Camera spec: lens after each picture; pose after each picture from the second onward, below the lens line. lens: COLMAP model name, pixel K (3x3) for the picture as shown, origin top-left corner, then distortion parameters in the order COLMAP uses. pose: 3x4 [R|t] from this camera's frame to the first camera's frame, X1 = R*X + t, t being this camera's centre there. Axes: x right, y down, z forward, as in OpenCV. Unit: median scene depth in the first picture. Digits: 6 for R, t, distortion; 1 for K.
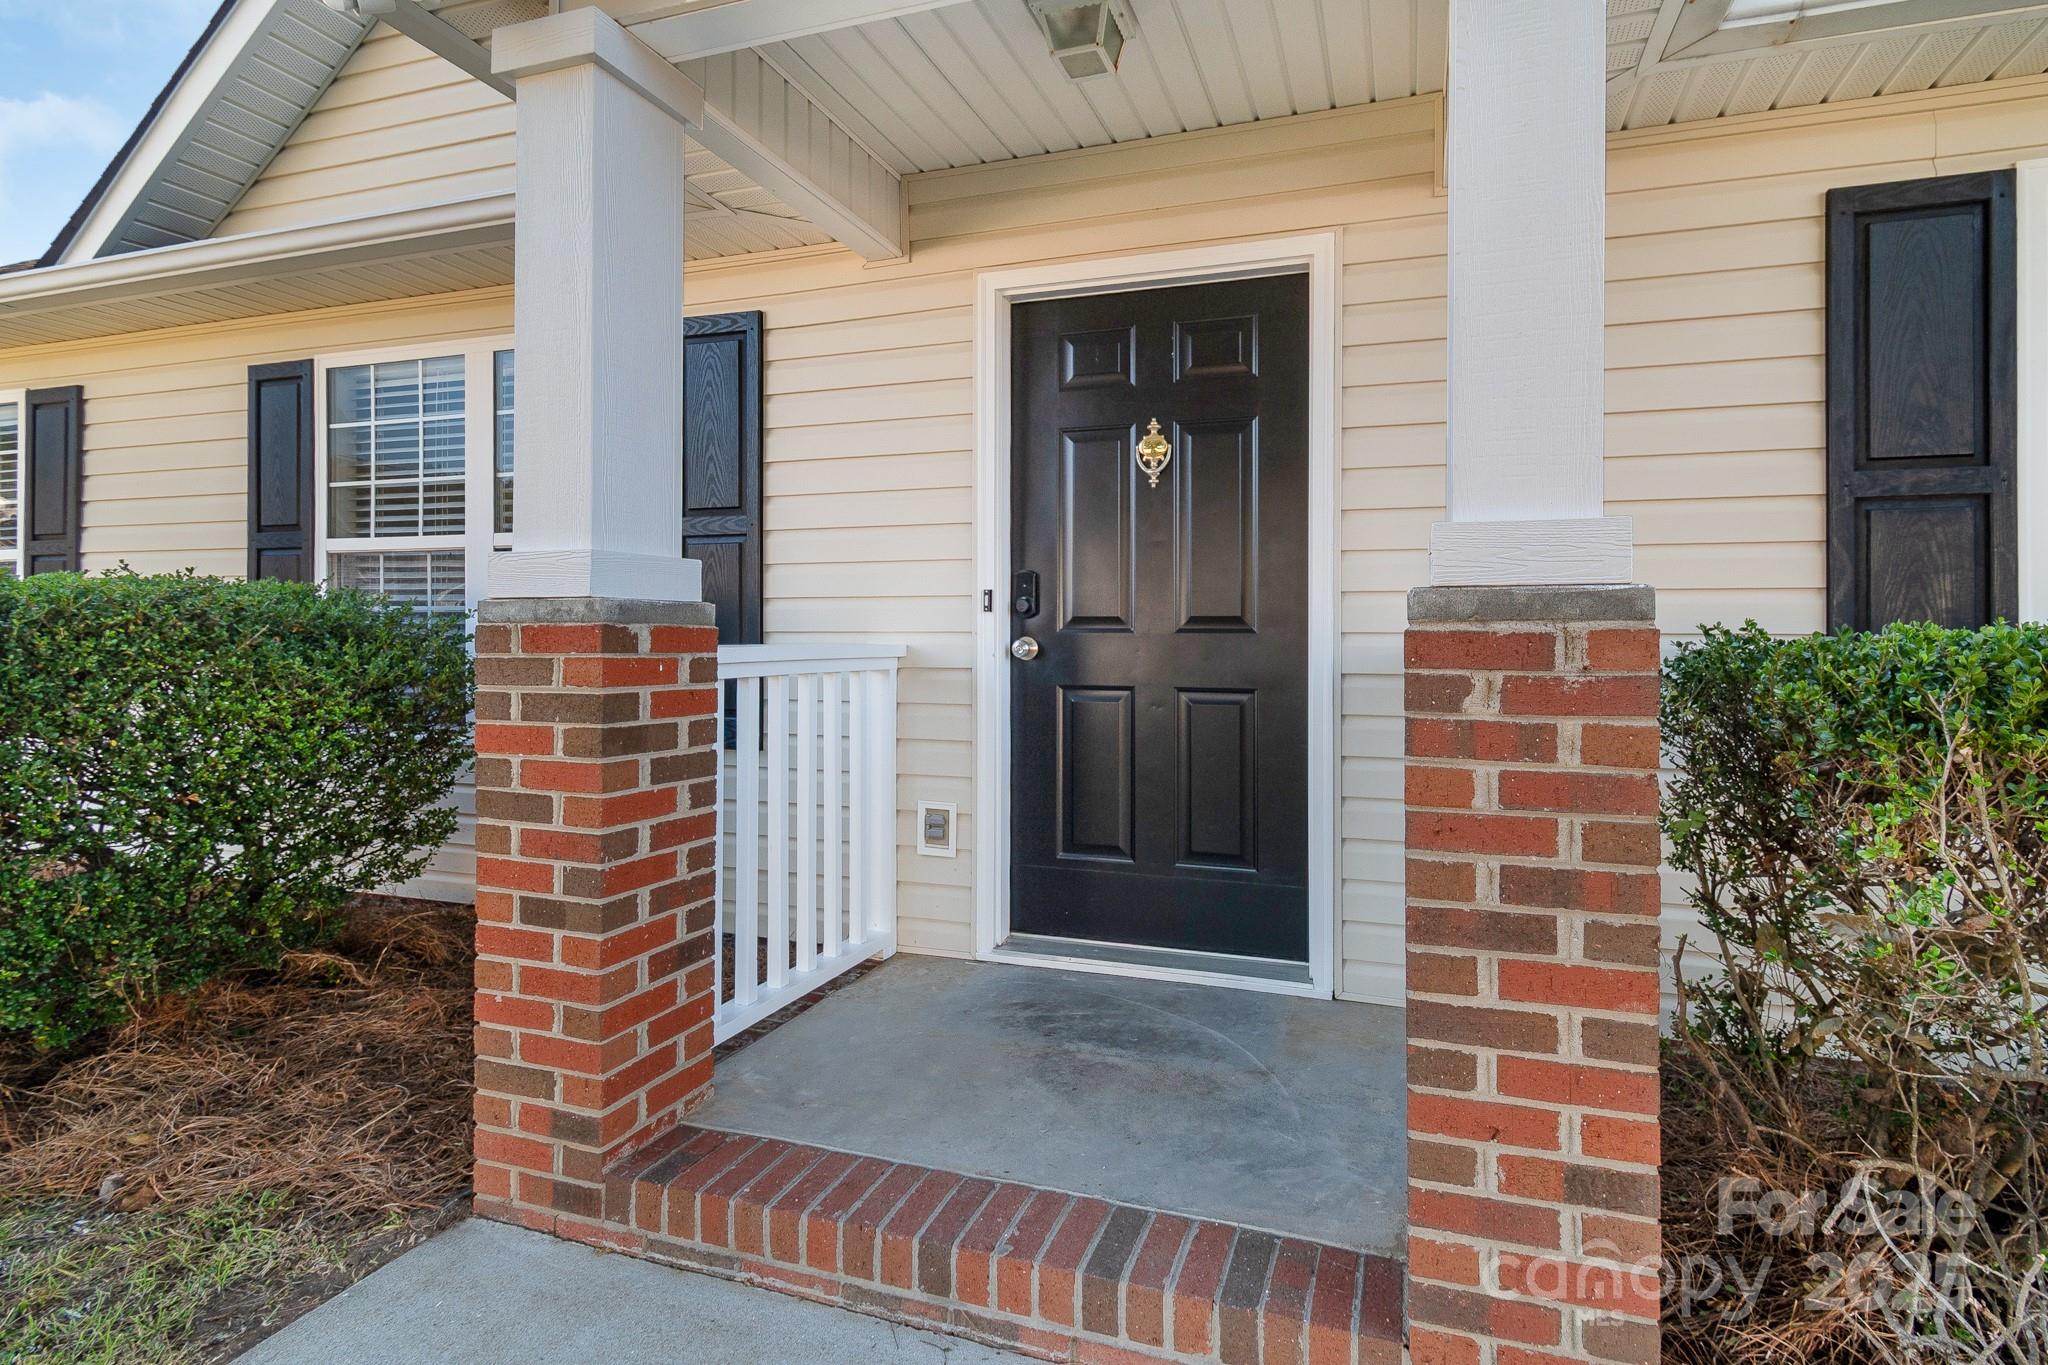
lens RADIAL K [[663.9, 0, 1062.4], [0, 663.9, 644.9], [0, 0, 1]] dist [0.000978, 0.000050]
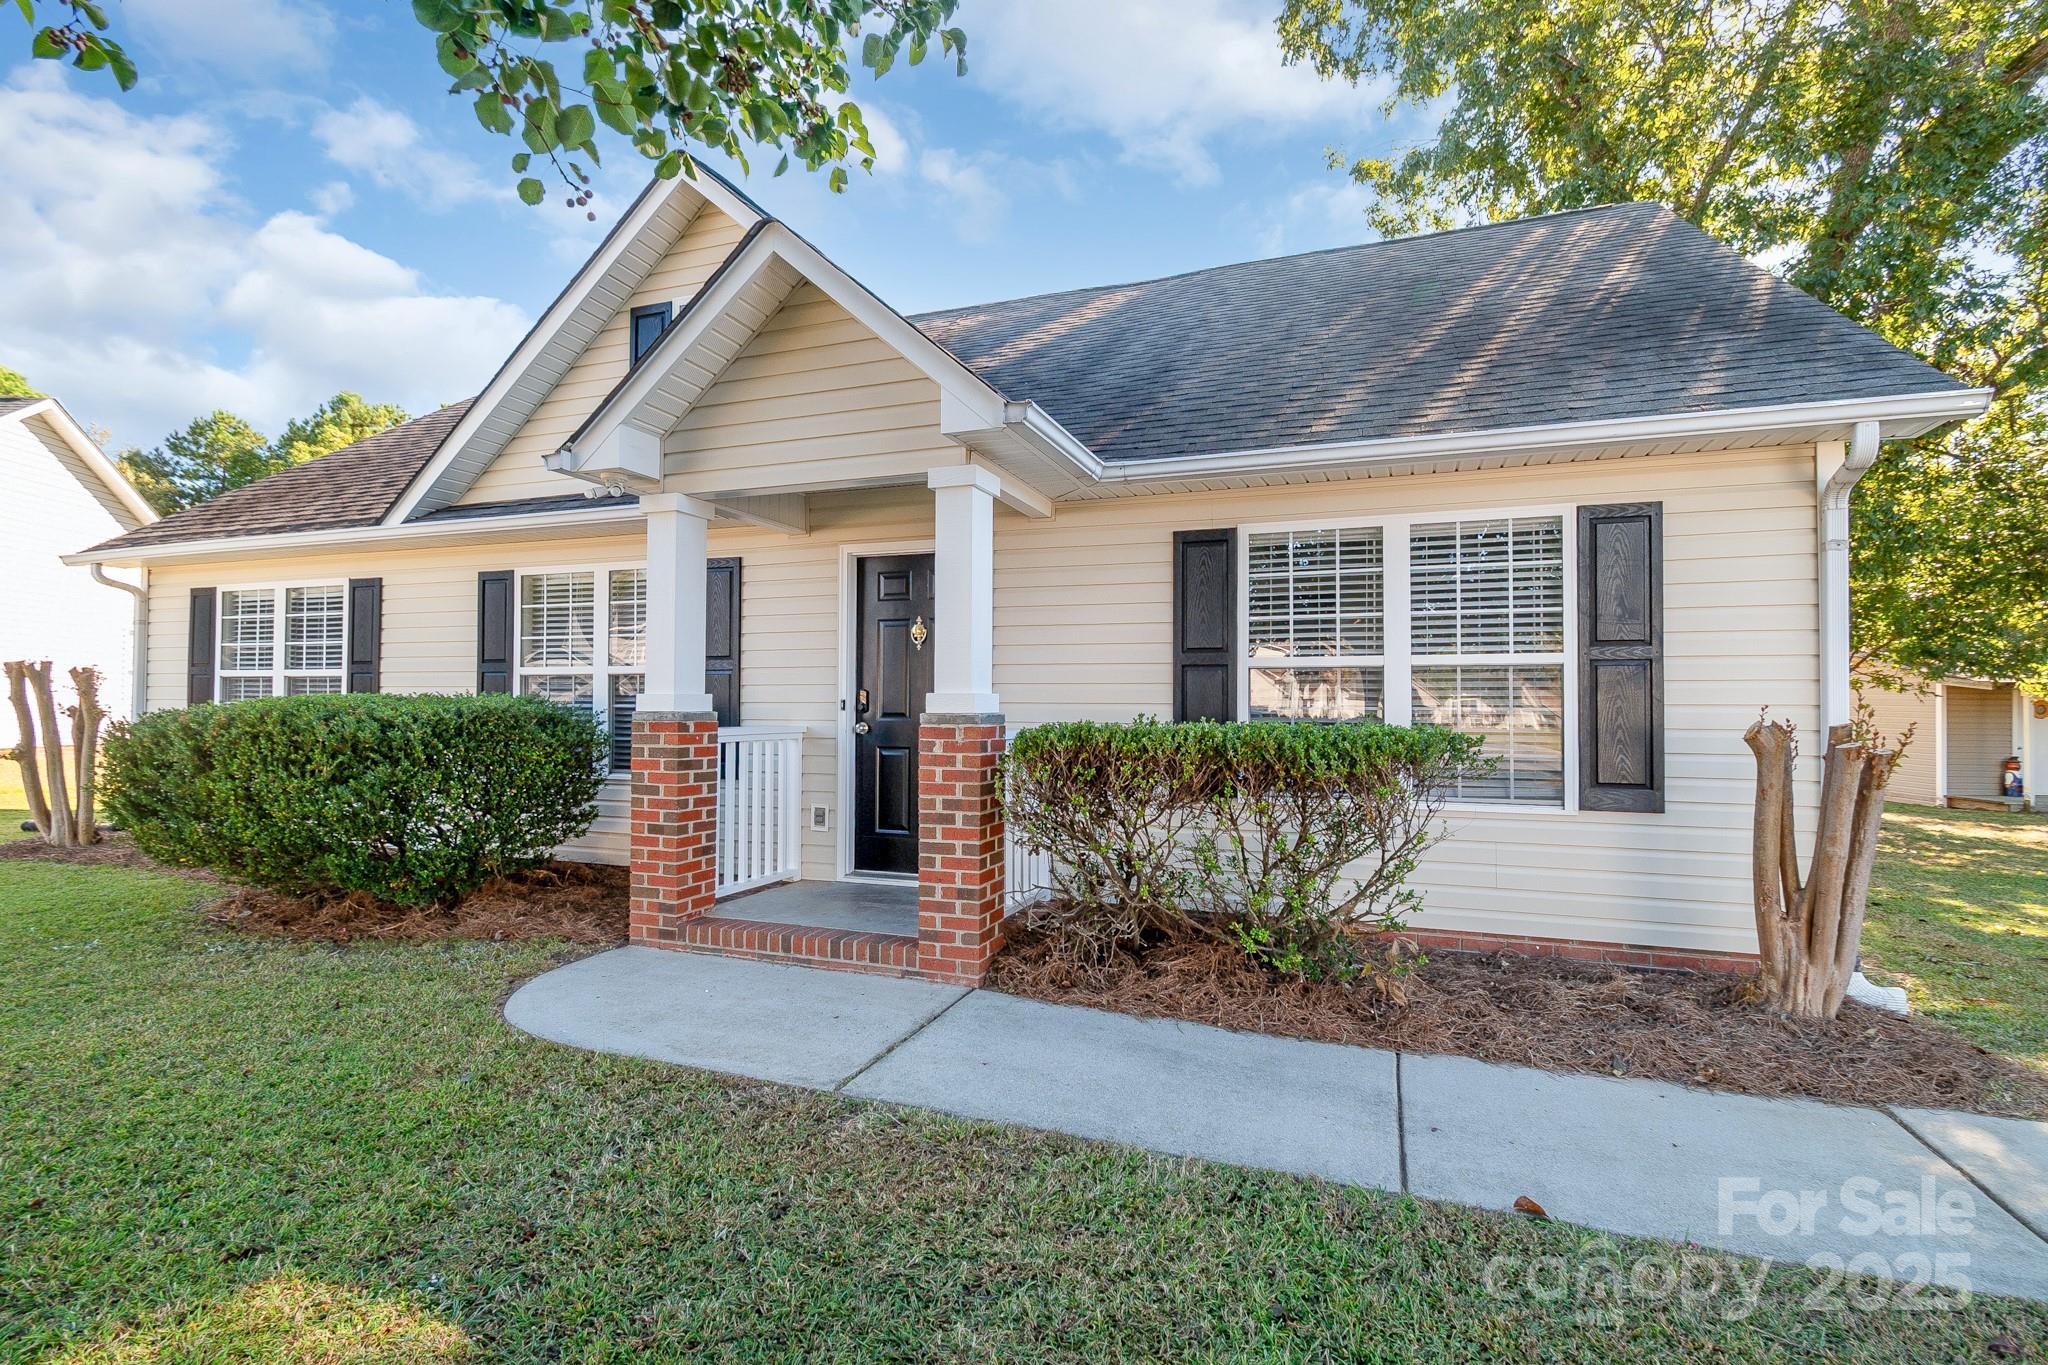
lens RADIAL K [[925.2, 0, 1054.7], [0, 925.2, 676.1], [0, 0, 1]] dist [0.000982, -0.000042]
pose [[0.991218, -0.007472, -0.132028, 1.167619], [0.003440, 0.999521, -0.030746, -0.084272], [0.132195, 0.030022, 0.990769, -2.231251]]
